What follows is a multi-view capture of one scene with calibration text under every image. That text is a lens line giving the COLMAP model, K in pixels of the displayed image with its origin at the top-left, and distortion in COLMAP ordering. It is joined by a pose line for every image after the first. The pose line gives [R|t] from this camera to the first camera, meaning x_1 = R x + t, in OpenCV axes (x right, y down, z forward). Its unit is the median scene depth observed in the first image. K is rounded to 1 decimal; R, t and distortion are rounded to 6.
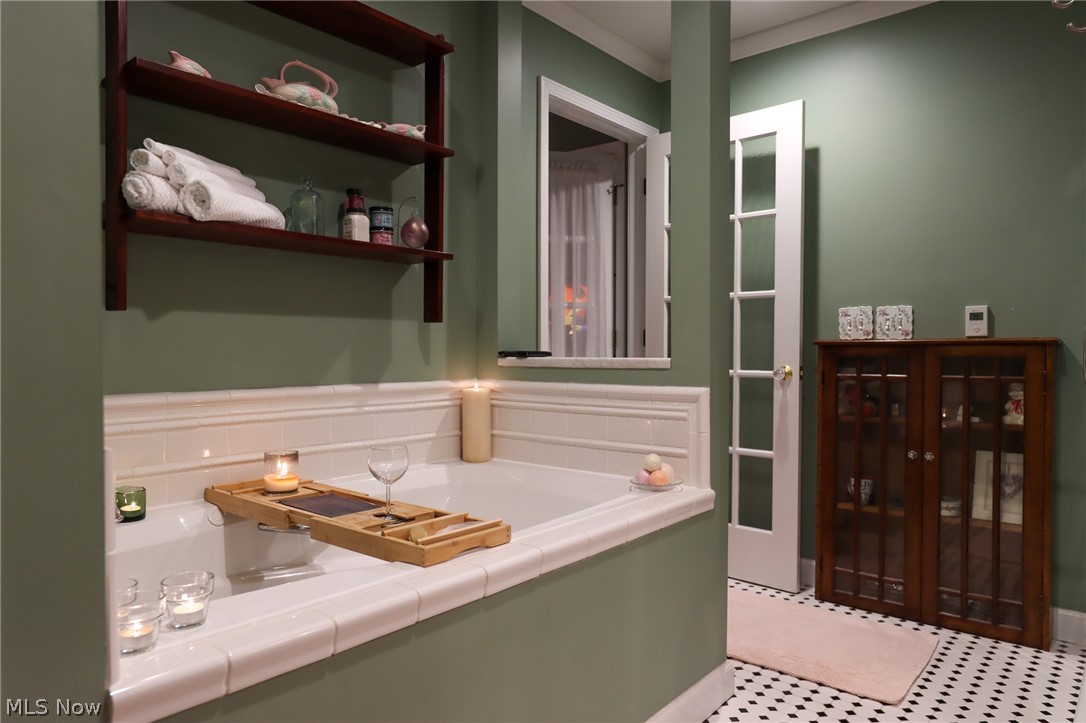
lens RADIAL K [[707.5, 0, 542.1], [0, 707.5, 360.5], [0, 0, 1]] dist [0.007825, 0.002686]
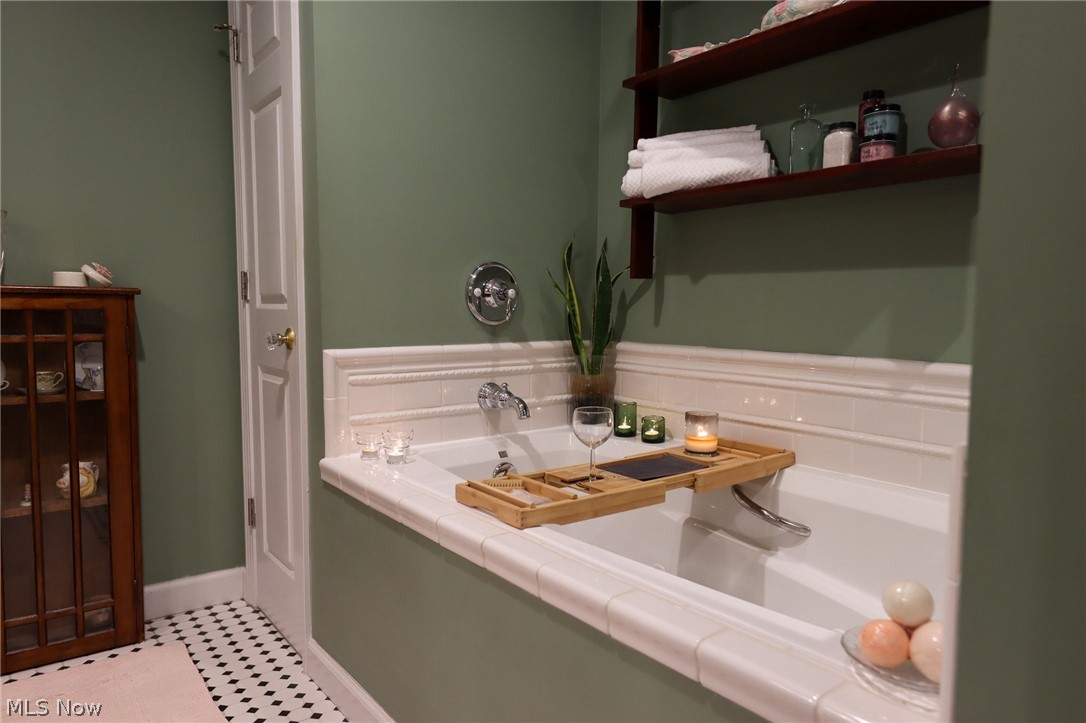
lens RADIAL K [[707.5, 0, 542.3], [0, 707.5, 360.4], [0, 0, 1]] dist [0.007825, 0.002686]
pose [[-0.212040, 0.073720, -0.974476, 0.582006], [-0.026743, 0.996340, 0.081193, -0.016750], [0.976895, 0.043277, -0.209292, 0.892233]]
